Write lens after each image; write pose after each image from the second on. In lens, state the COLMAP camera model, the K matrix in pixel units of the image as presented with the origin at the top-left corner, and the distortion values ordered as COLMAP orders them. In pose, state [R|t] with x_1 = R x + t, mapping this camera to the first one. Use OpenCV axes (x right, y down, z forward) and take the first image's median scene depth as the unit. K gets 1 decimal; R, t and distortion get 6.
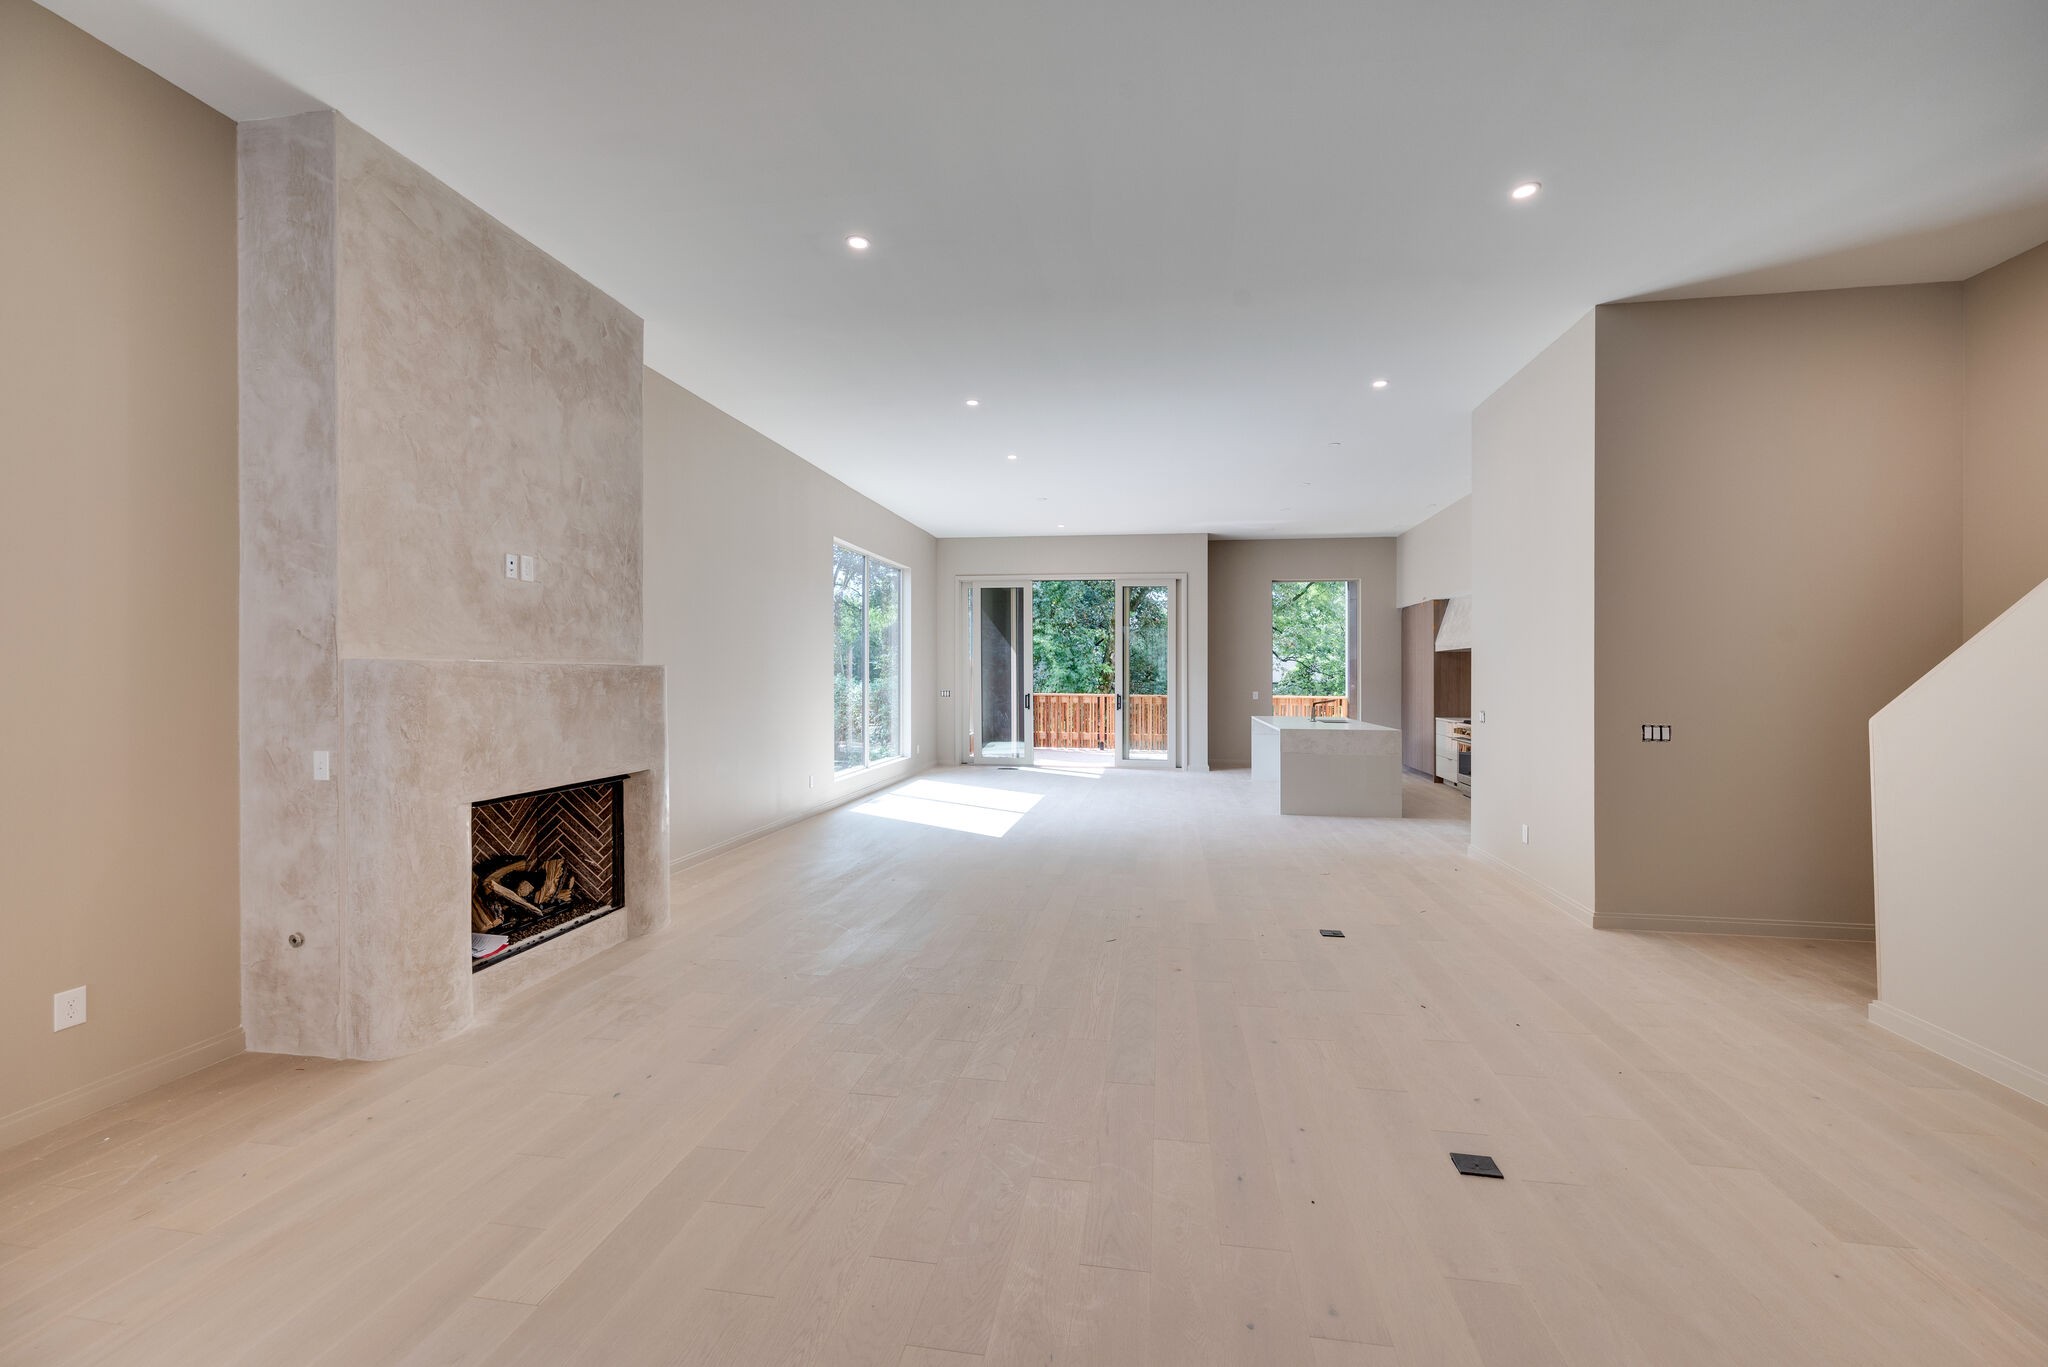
lens RADIAL K [[827.4, 0, 1024.4], [0, 827.4, 673.3], [0, 0, 1]] dist [0.000667, 0.000050]
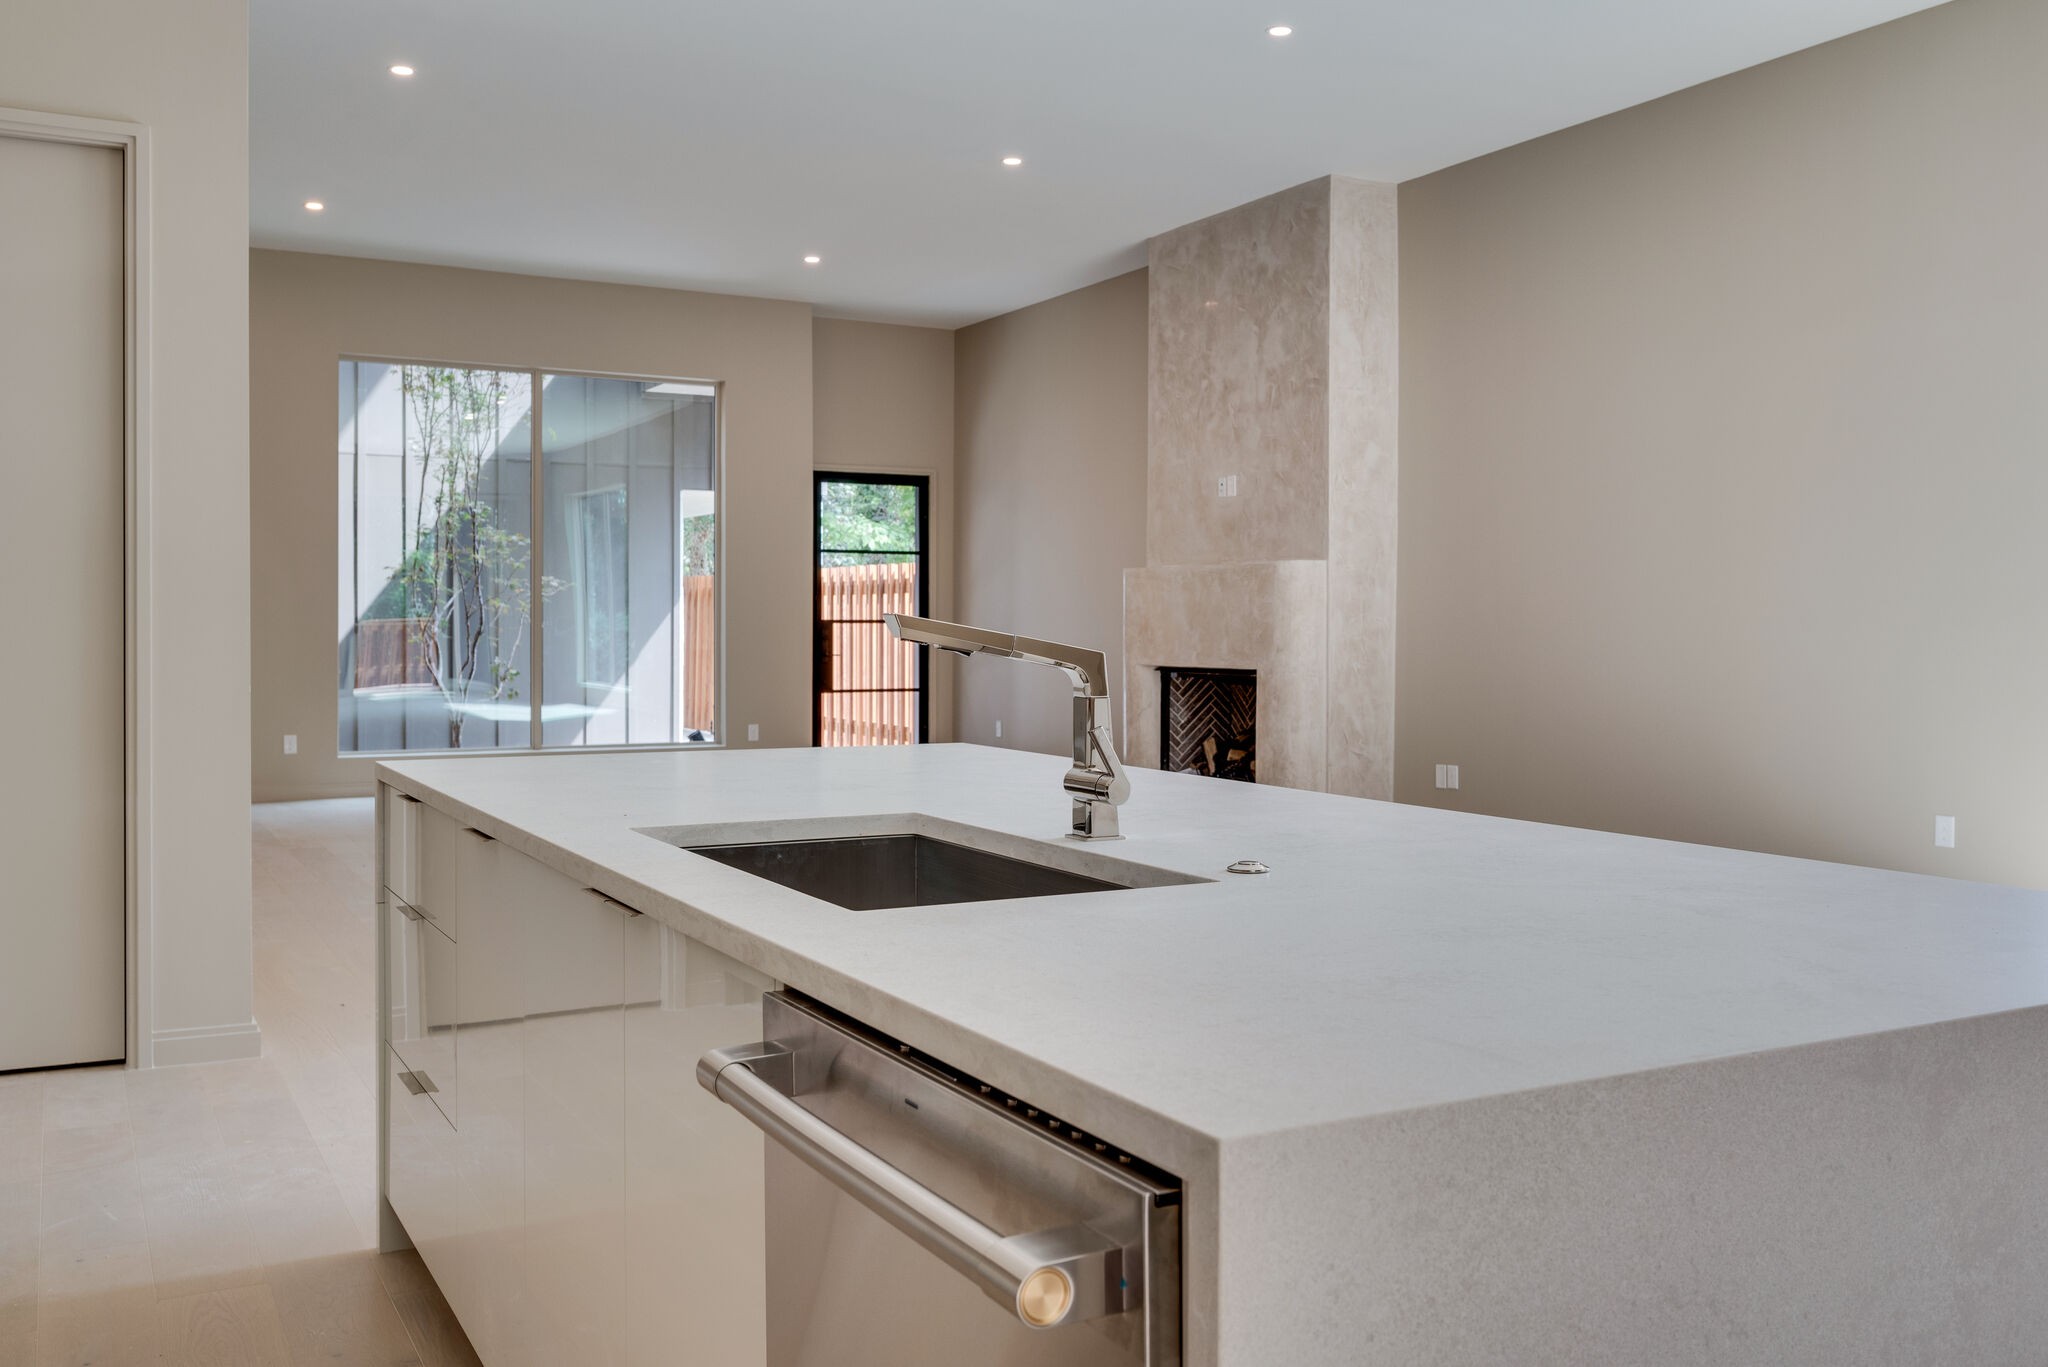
lens RADIAL K [[1831.3, 0, 1086.9], [0, 1831.3, 677.2], [0, 0, 1]] dist [0.003170, 0.006835]
pose [[-0.777291, 0.012587, -0.629016, 1.168471], [-0.004347, 0.999669, 0.025376, 0.078722], [0.629126, 0.022459, -0.776978, 2.799574]]
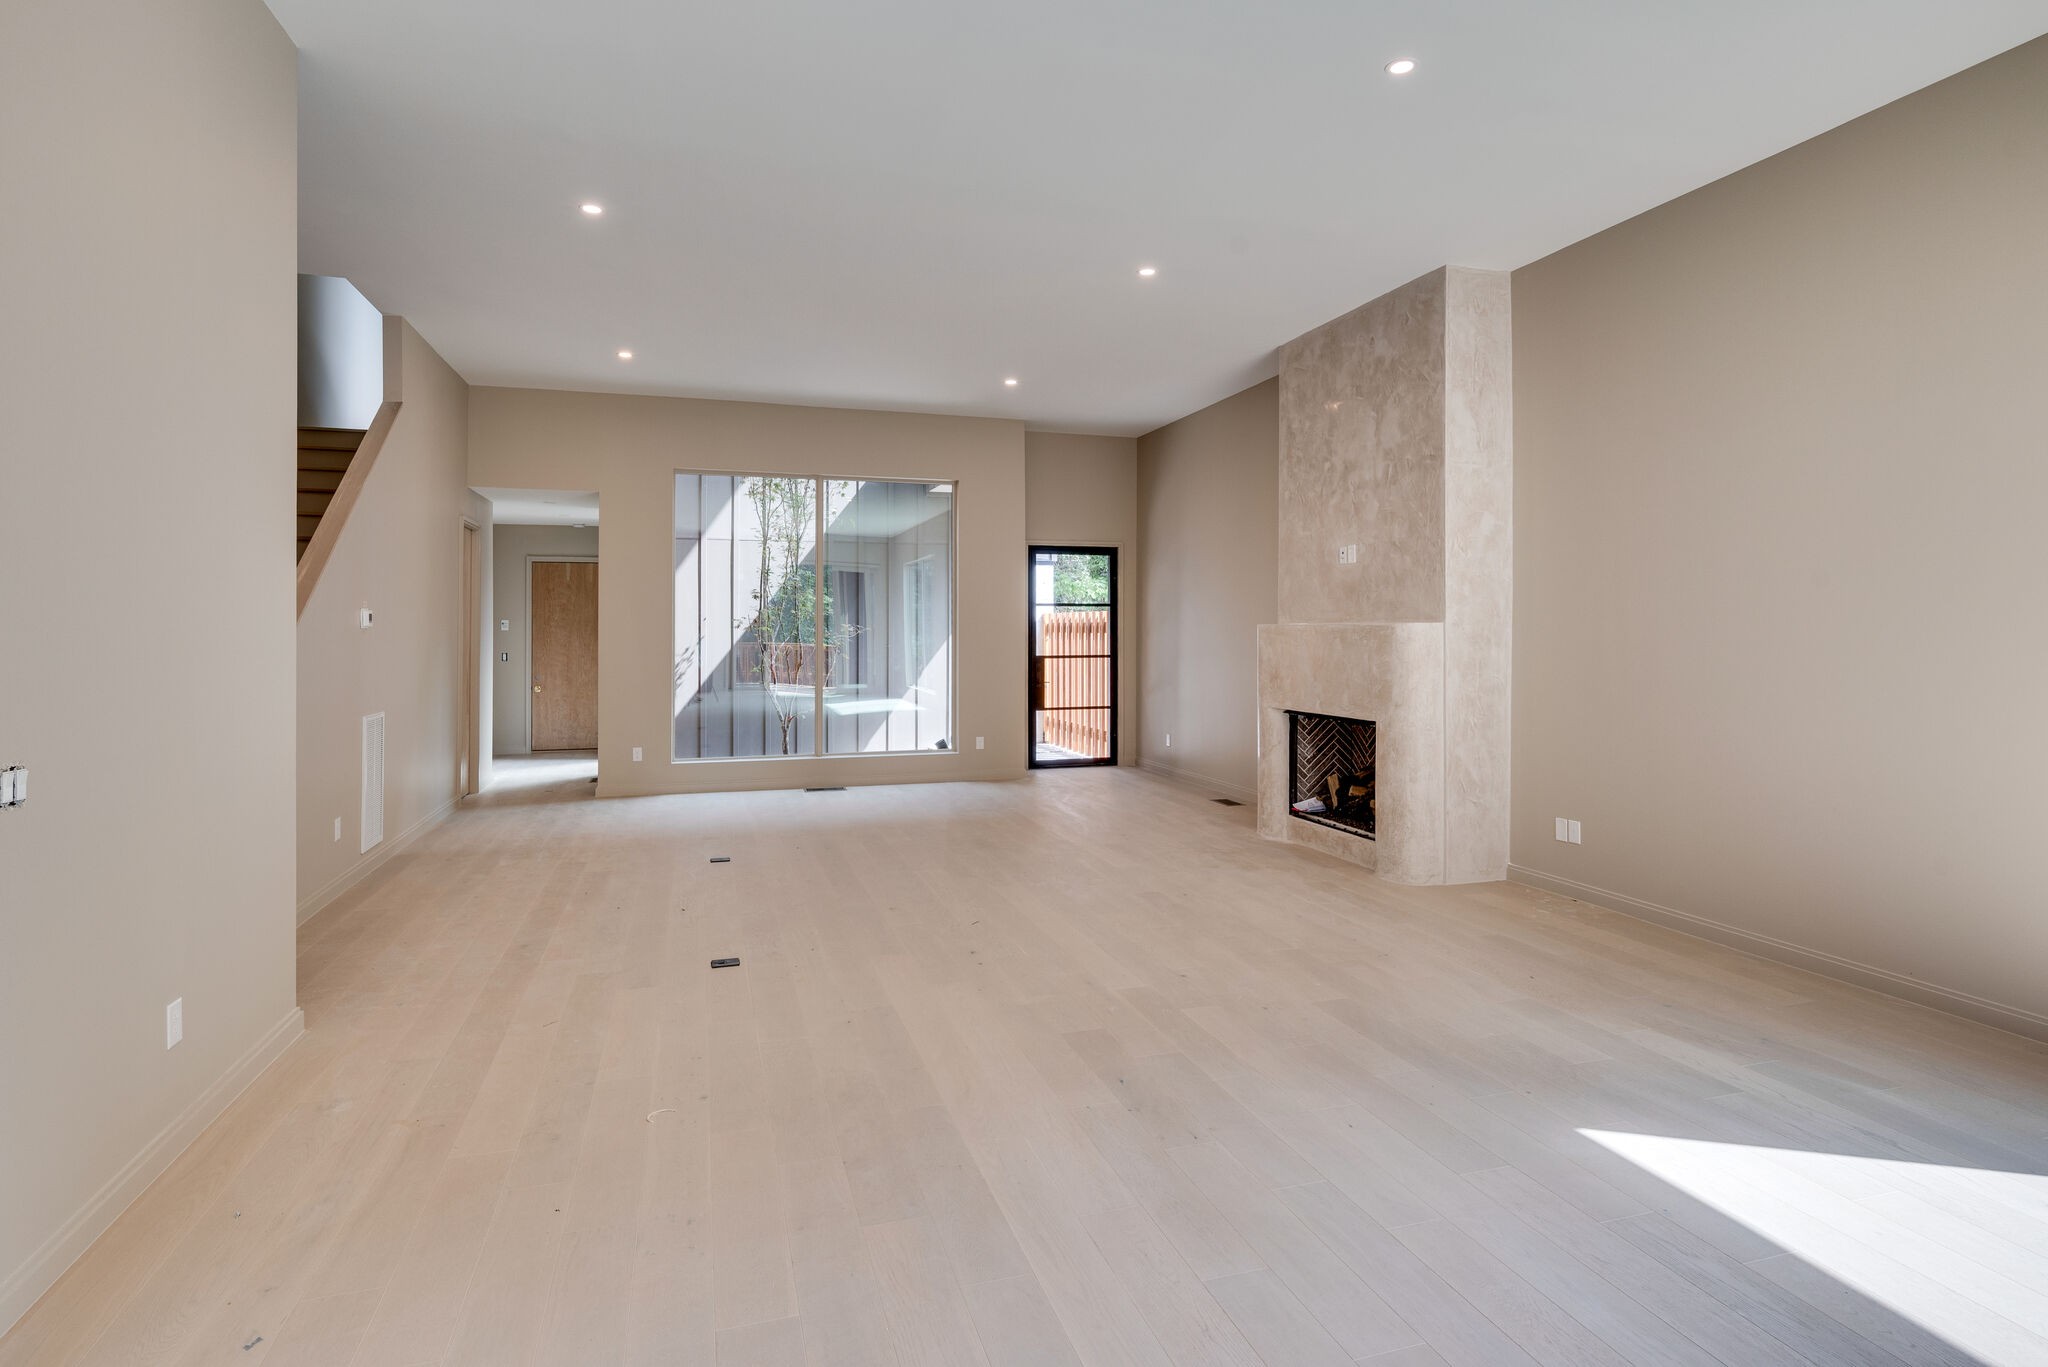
lens RADIAL K [[1075.4, 0, 1034.4], [0, 1075.4, 637.8], [0, 0, 1]] dist [0.005952, -0.000656]
pose [[-0.892050, 0.001589, -0.451935, 0.626169], [-0.000900, 0.999986, 0.005292, 0.000888], [0.451936, 0.005128, -0.892035, 2.235654]]
